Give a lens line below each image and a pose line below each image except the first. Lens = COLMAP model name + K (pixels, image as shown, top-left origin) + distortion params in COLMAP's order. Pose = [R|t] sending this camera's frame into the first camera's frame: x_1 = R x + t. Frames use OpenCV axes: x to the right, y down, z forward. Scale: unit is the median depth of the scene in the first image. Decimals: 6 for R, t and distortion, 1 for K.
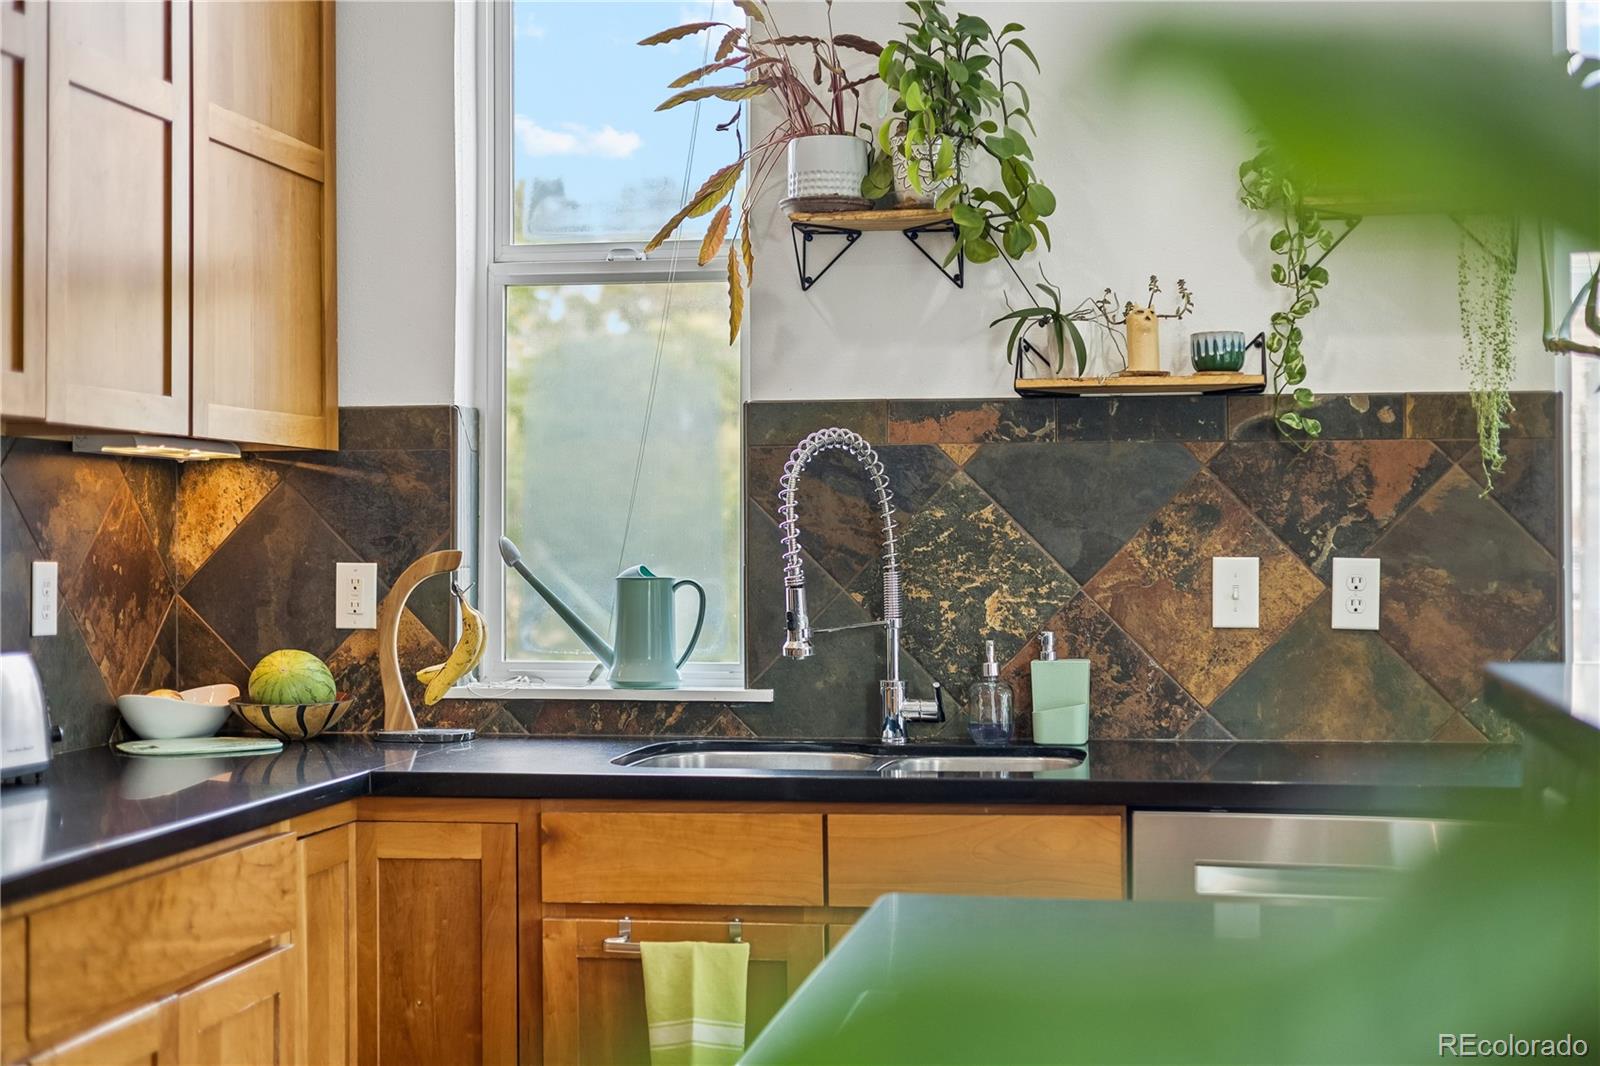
lens RADIAL K [[2316.2, 0, 810.2], [0, 2316.2, 529.1], [0, 0, 1]] dist [0.013820, 0.000000]
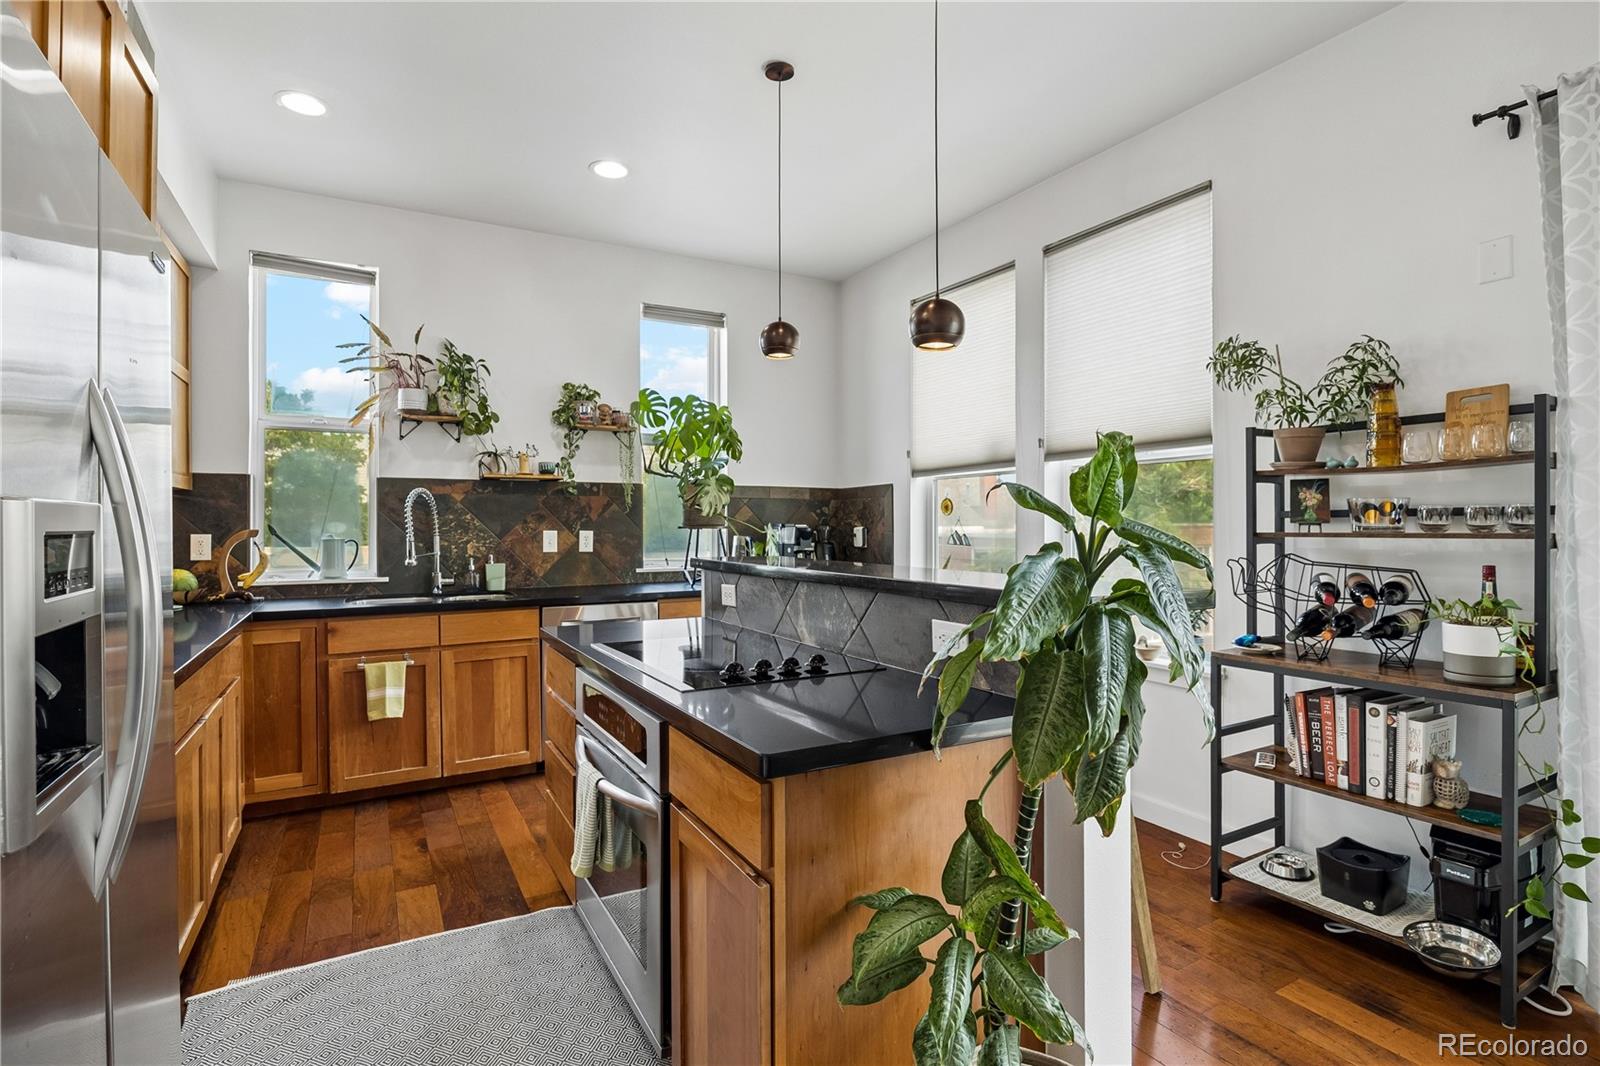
lens RADIAL K [[794.7, 0, 800.0], [0, 794.7, 526.6], [0, 0, 1]] dist [-0.006982, 0.001812]
pose [[0.779767, -0.000507, 0.626070, -0.242128], [-0.003489, 0.999981, 0.005155, -0.000852], [-0.626060, -0.006204, 0.779750, -0.095397]]
